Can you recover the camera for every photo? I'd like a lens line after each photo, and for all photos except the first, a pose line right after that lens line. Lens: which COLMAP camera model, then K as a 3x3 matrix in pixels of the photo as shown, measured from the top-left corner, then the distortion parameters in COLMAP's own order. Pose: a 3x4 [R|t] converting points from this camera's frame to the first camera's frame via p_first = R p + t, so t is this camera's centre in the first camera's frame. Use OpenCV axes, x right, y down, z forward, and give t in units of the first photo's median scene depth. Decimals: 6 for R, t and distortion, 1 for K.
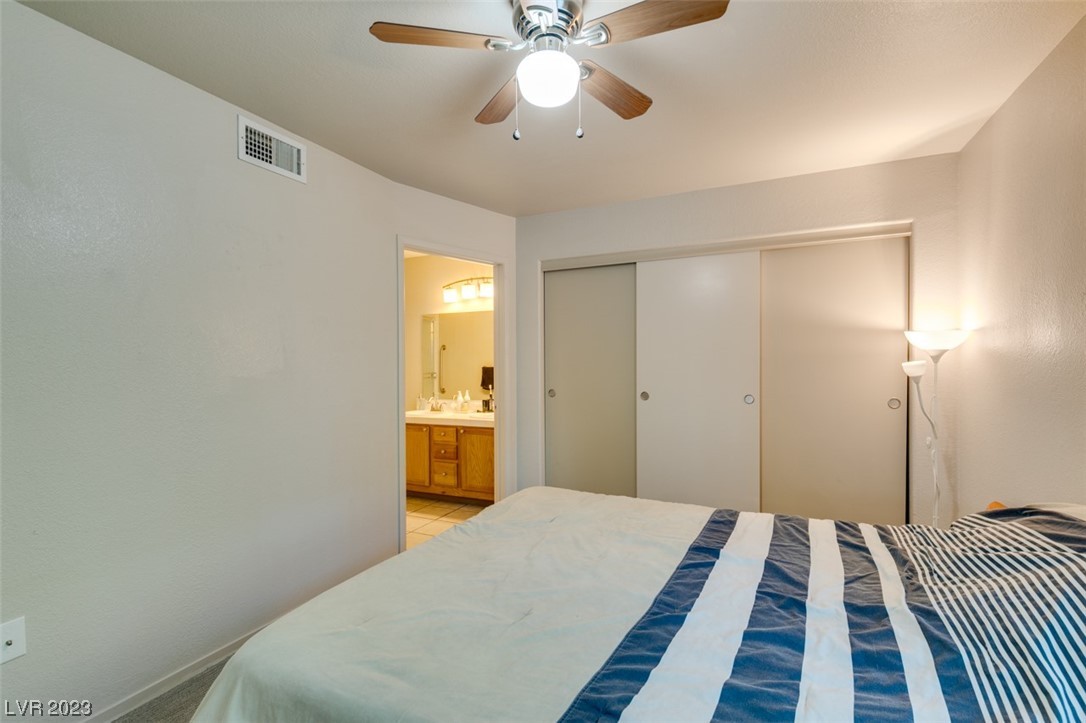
lens RADIAL K [[488.1, 0, 541.4], [0, 488.1, 363.8], [0, 0, 1]] dist [0.005359, -0.000633]
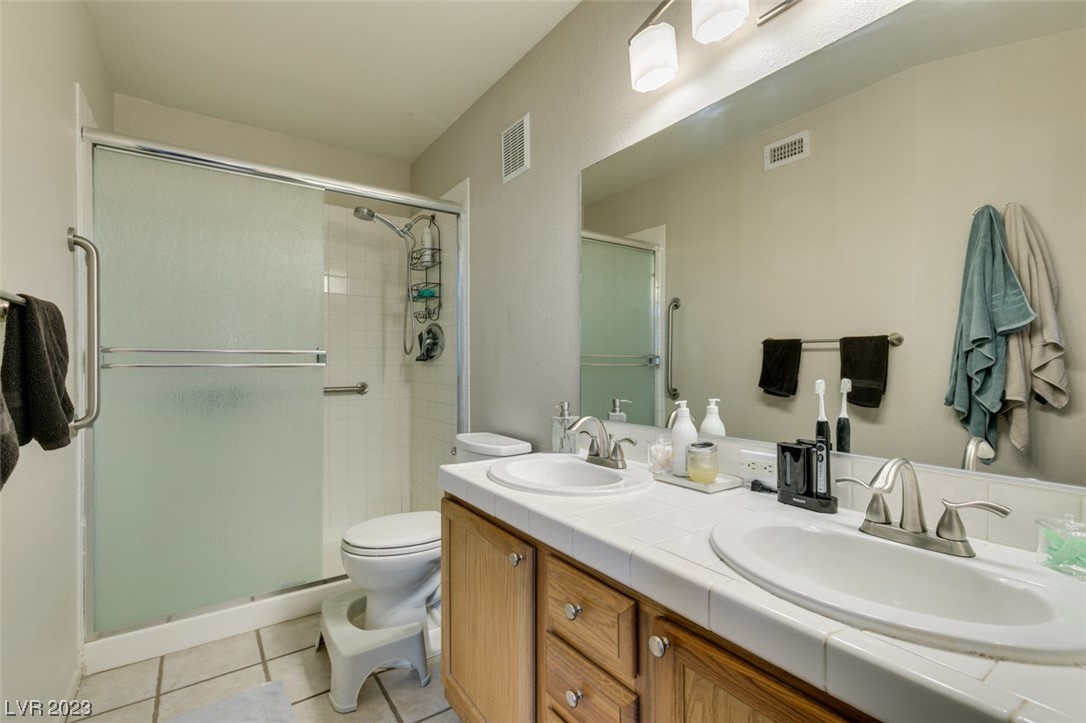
lens RADIAL K [[488.1, 0, 541.4], [0, 488.1, 363.8], [0, 0, 1]] dist [0.005359, -0.000633]
pose [[0.862227, 0.006604, -0.506479, -0.097620], [-0.006245, 0.999978, 0.002408, 0.035275], [0.506484, 0.001087, 0.862249, 0.722114]]
